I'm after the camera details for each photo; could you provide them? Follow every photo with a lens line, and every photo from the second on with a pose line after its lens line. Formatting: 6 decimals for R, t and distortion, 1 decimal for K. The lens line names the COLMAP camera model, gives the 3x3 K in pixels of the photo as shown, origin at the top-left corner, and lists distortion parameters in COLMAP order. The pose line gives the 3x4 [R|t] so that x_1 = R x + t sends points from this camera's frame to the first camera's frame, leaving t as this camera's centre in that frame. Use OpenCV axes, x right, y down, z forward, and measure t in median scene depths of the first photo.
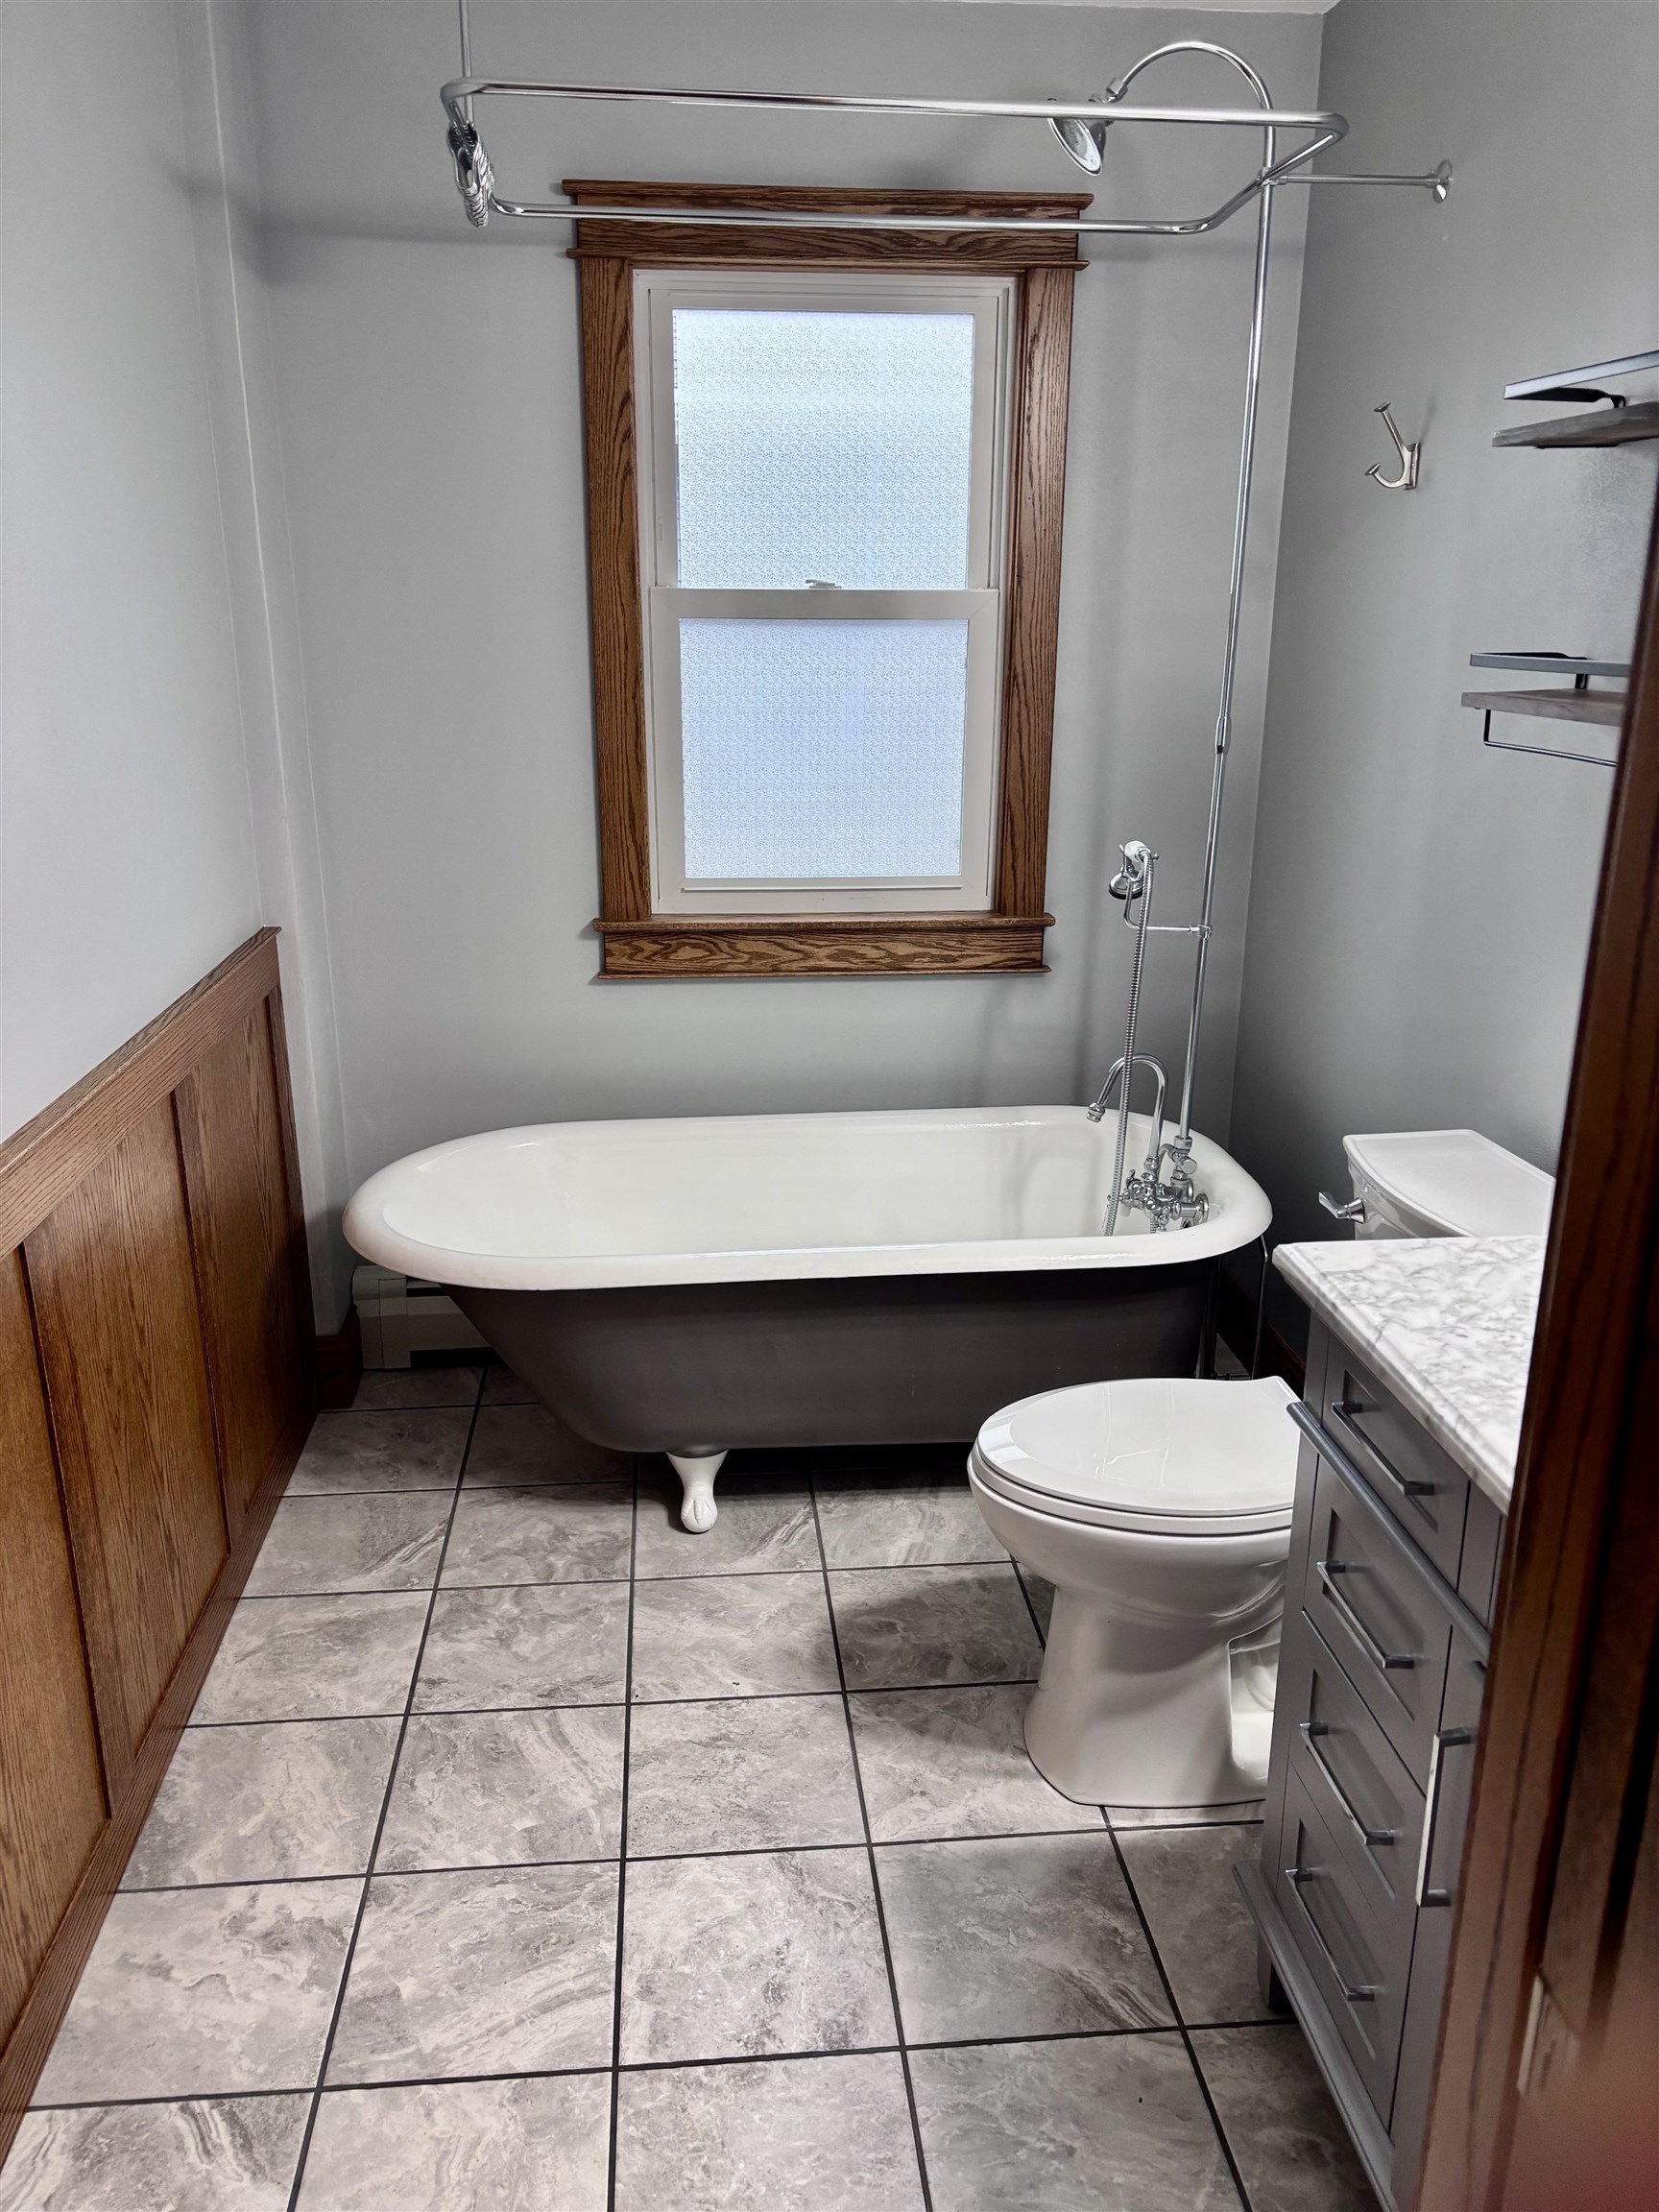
lens RADIAL K [[1660.1, 0, 814.8], [0, 1660.1, 1114.9], [0, 0, 1]] dist [0.059657, -0.066237]
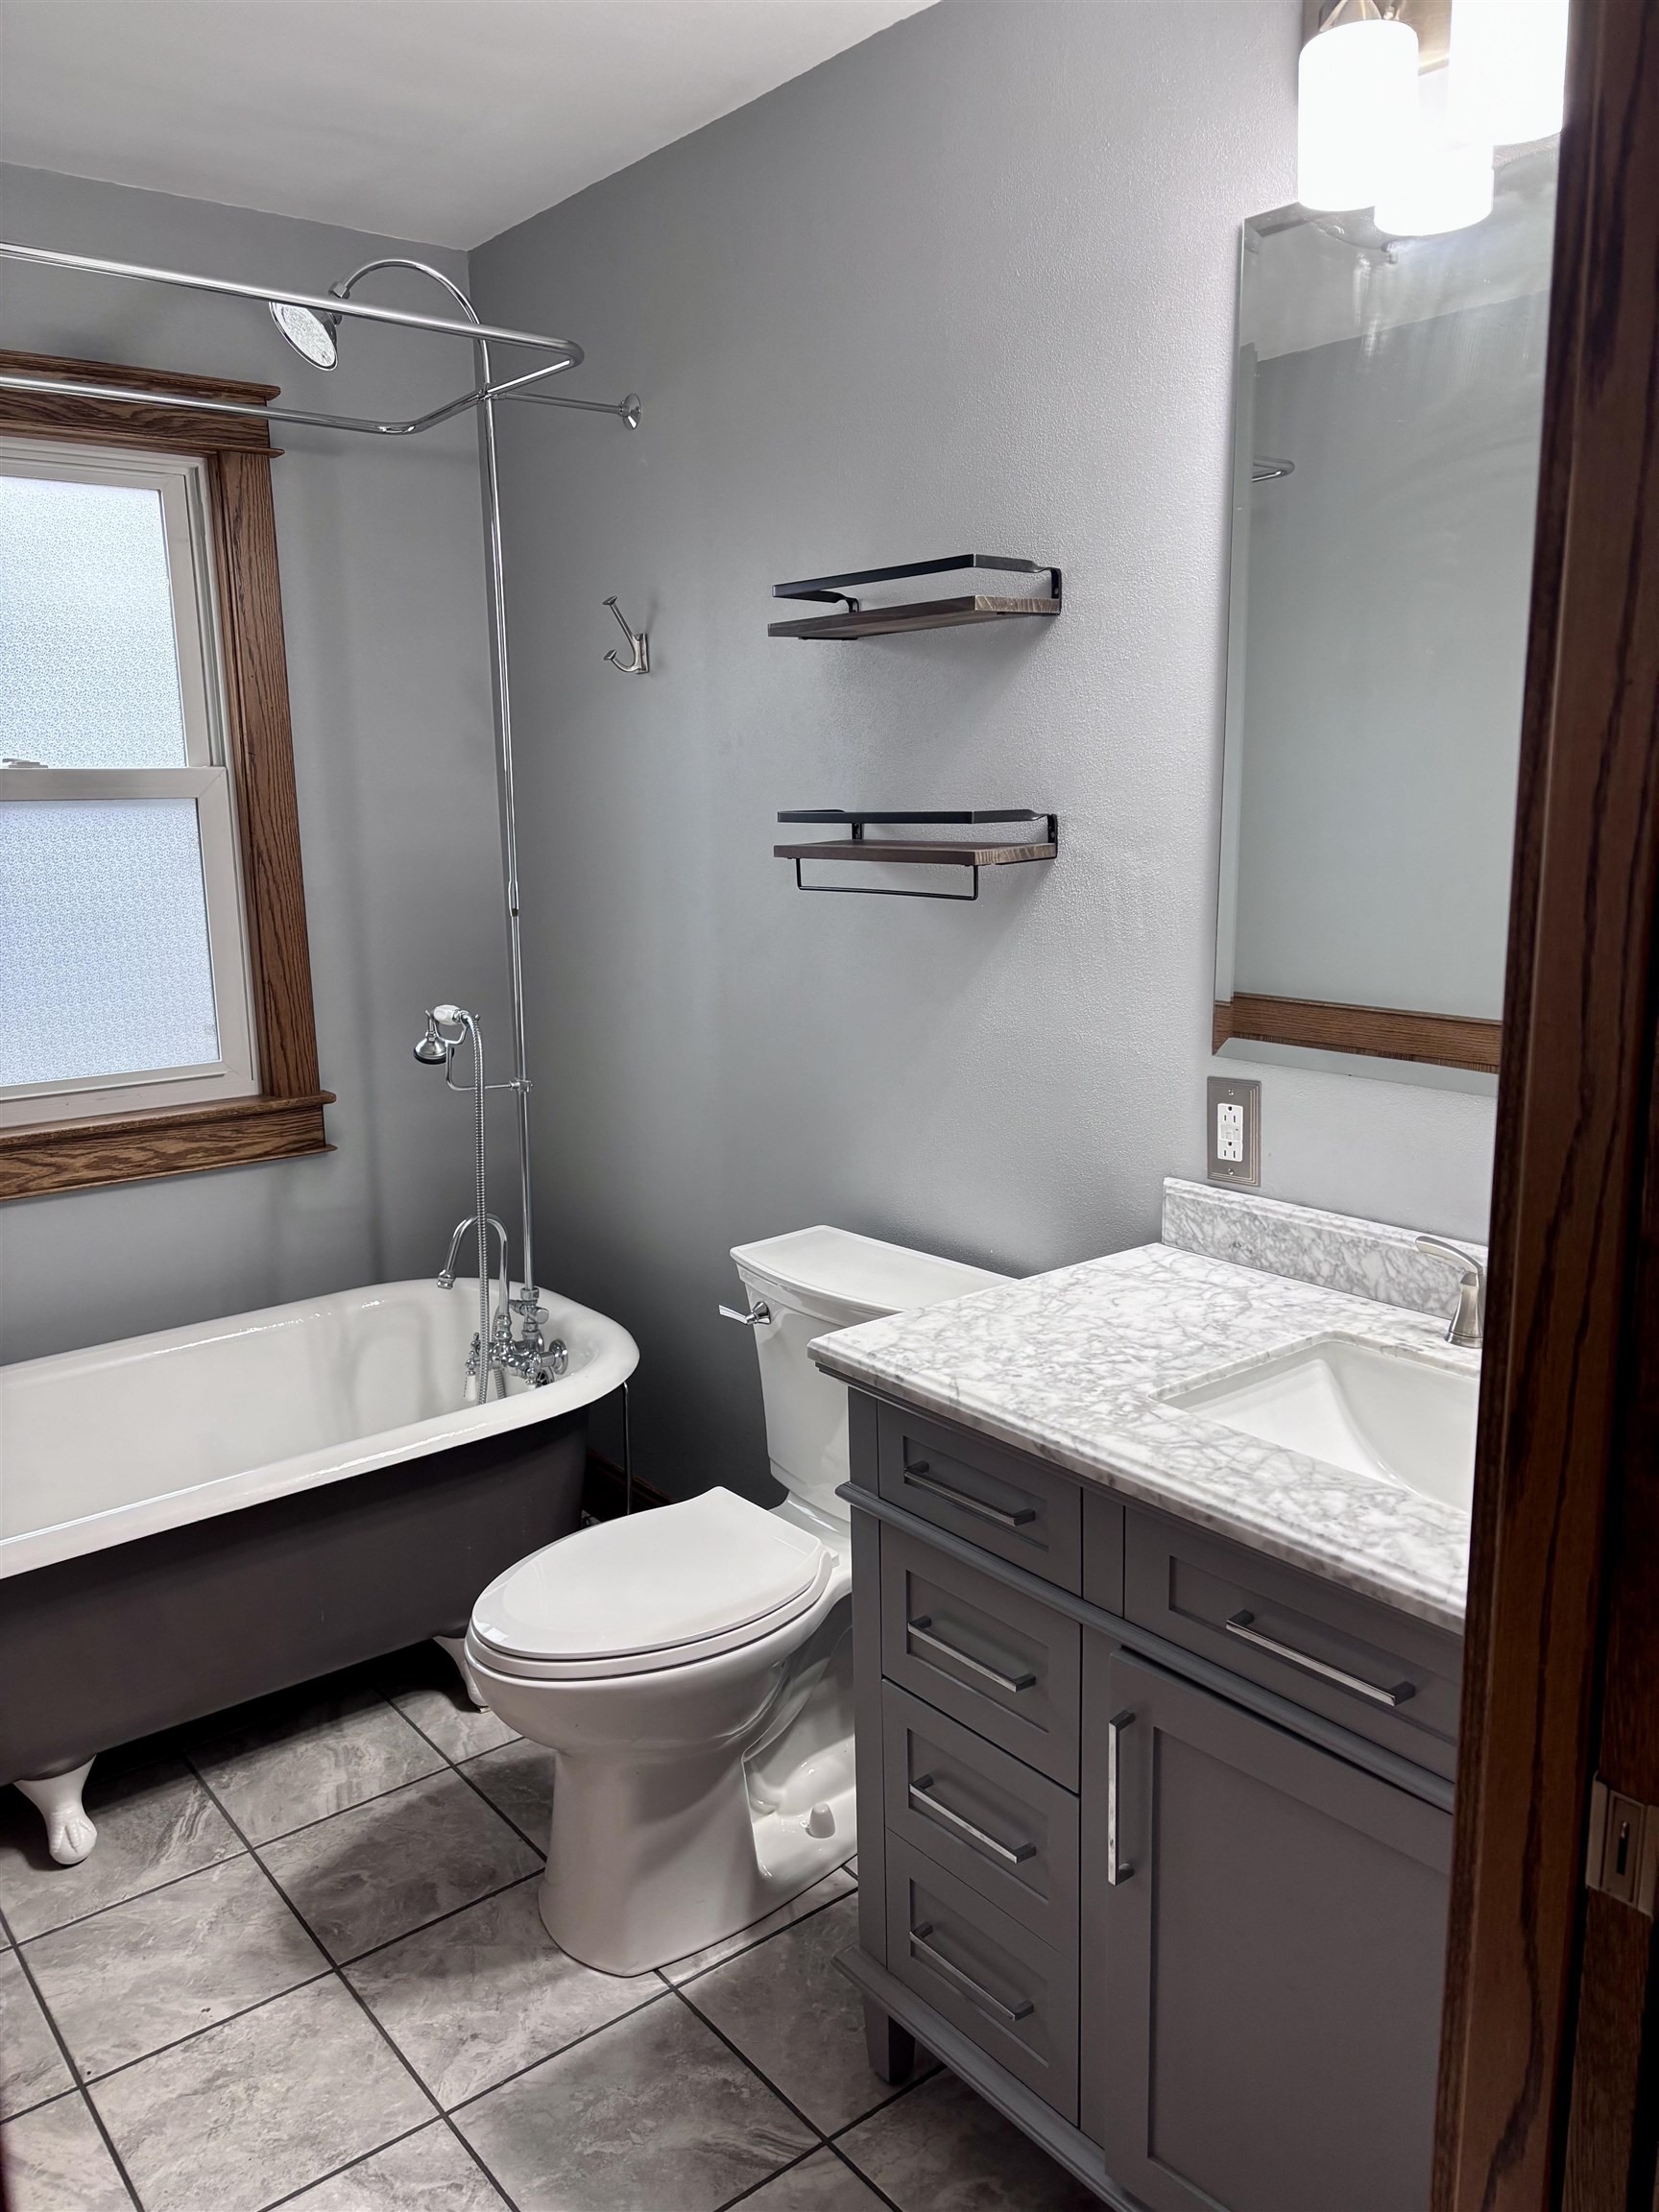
lens RADIAL K [[1649.6, 0, 829.5], [0, 1649.6, 1106.0], [0, 0, 1]] dist [0.066411, -0.081556]
pose [[0.834836, -0.122369, 0.536726, -0.220131], [0.181594, 0.981623, -0.058654, -0.004315], [-0.519684, 0.146433, 0.841716, 0.063569]]
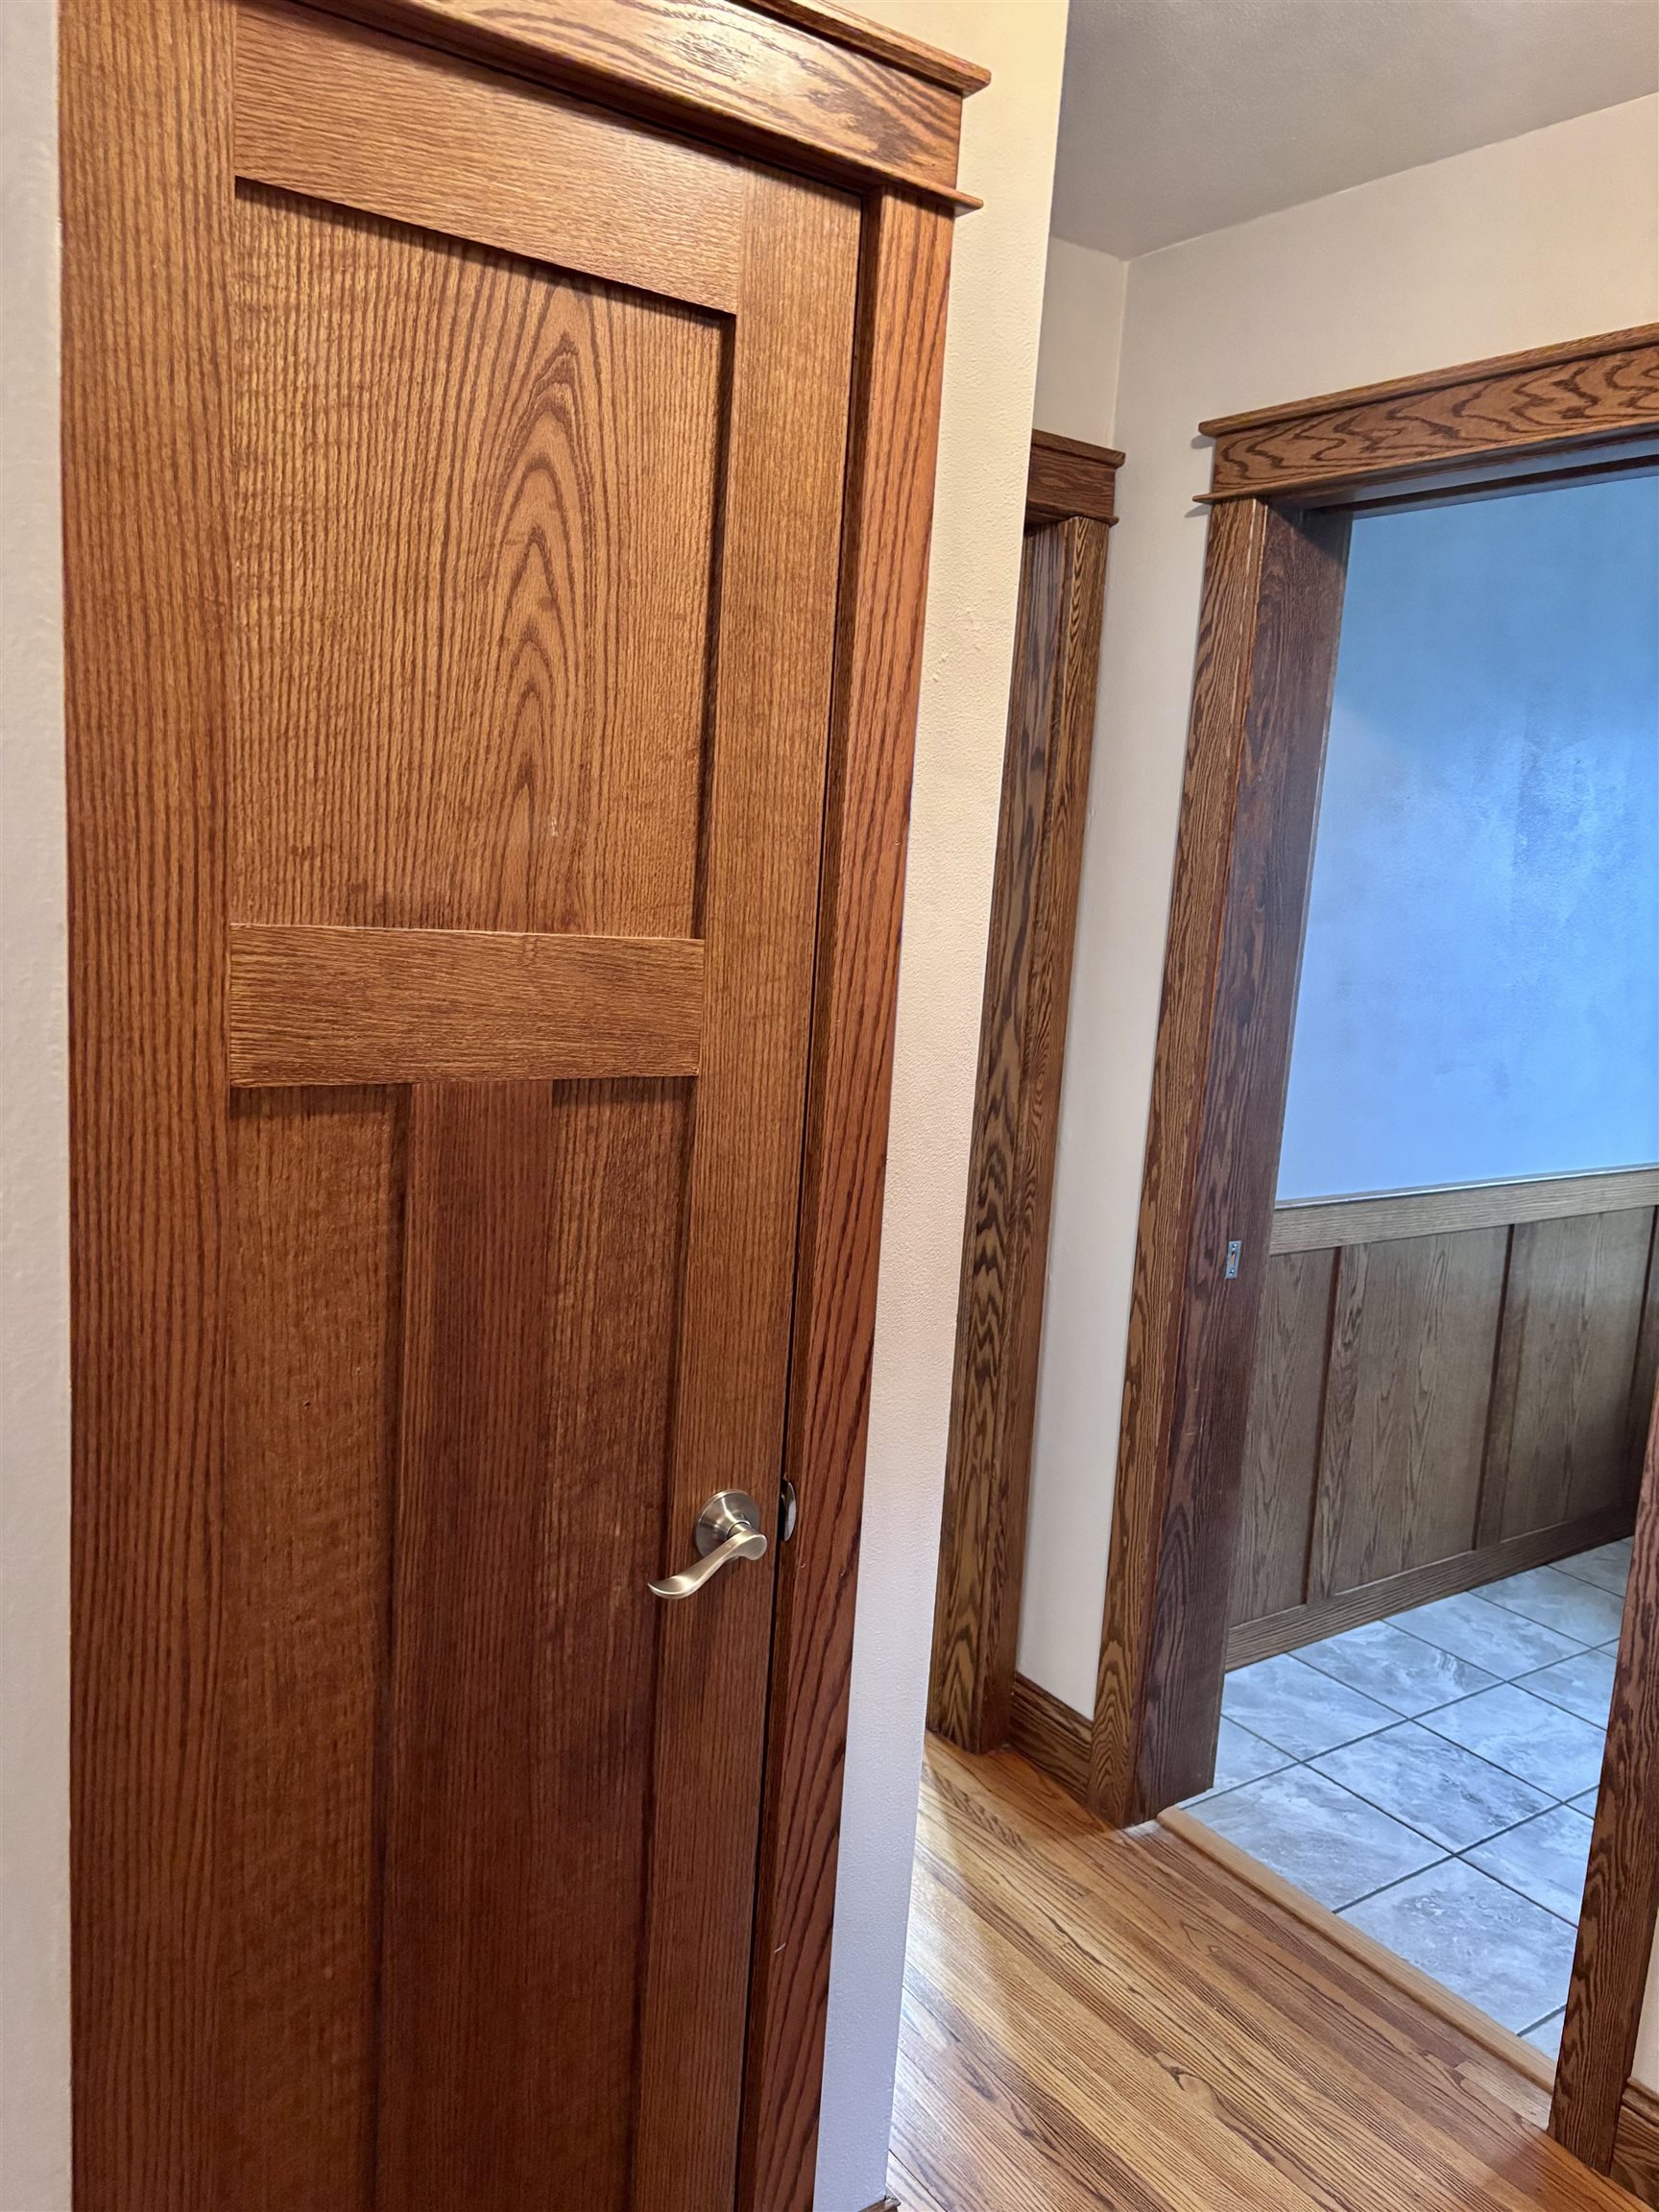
lens RADIAL K [[1668.0, 0, 821.7], [0, 1668.0, 1107.9], [0, 0, 1]] dist [0.052637, -0.050201]
pose [[0.499132, 0.160341, -0.851562, 0.730055], [-0.314111, 0.949371, -0.005355, 0.193391], [0.807590, 0.270158, 0.524226, -0.691804]]
